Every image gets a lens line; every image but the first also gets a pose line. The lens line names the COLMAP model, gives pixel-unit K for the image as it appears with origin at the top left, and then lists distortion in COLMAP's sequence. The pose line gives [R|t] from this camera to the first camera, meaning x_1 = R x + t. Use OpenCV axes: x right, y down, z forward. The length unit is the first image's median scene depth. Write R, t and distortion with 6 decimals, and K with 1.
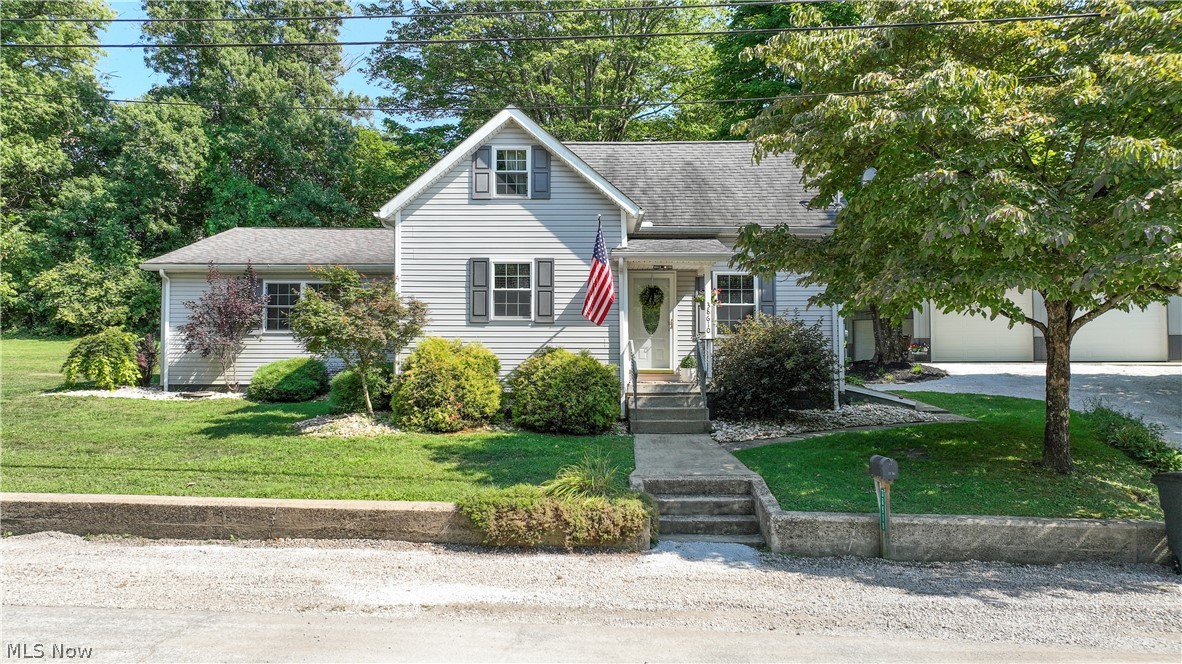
lens RADIAL K [[845.3, 0, 589.5], [0, 845.3, 335.4], [0, 0, 1]] dist [0.002702, 0.002165]
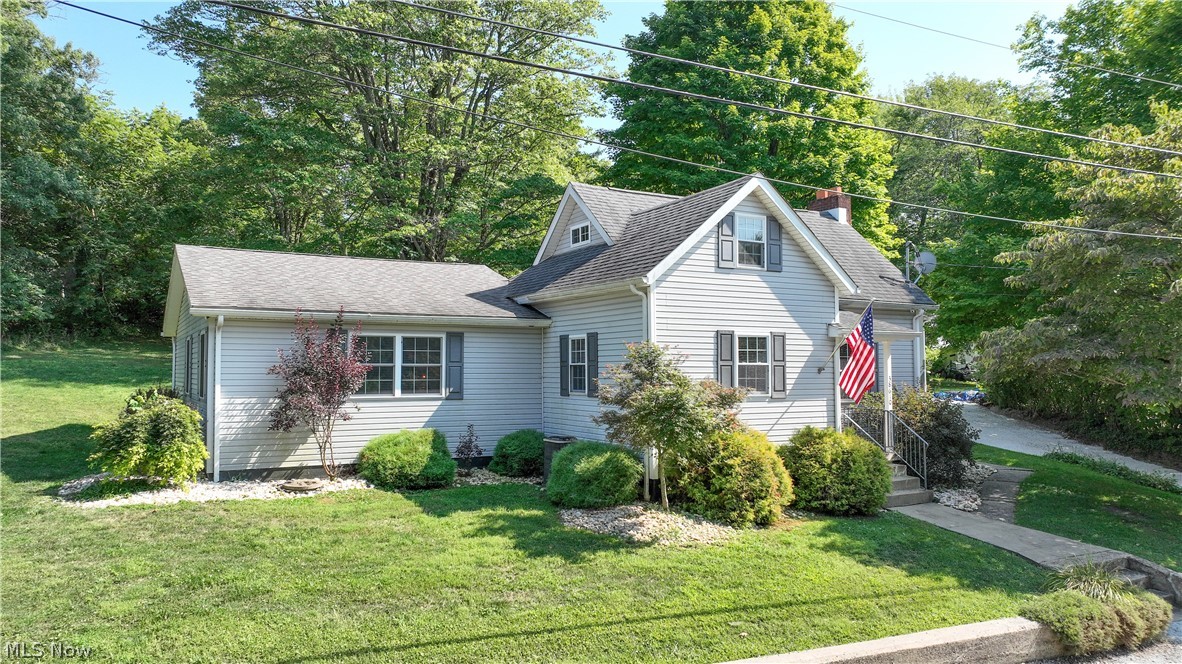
lens RADIAL K [[845.3, 0, 590.9], [0, 845.3, 329.4], [0, 0, 1]] dist [0.002702, 0.002165]
pose [[0.870592, 0.021940, 0.491516, -0.726132], [-0.019950, 0.999758, -0.009290, -0.080882], [-0.491601, -0.001718, 0.870819, 0.250792]]
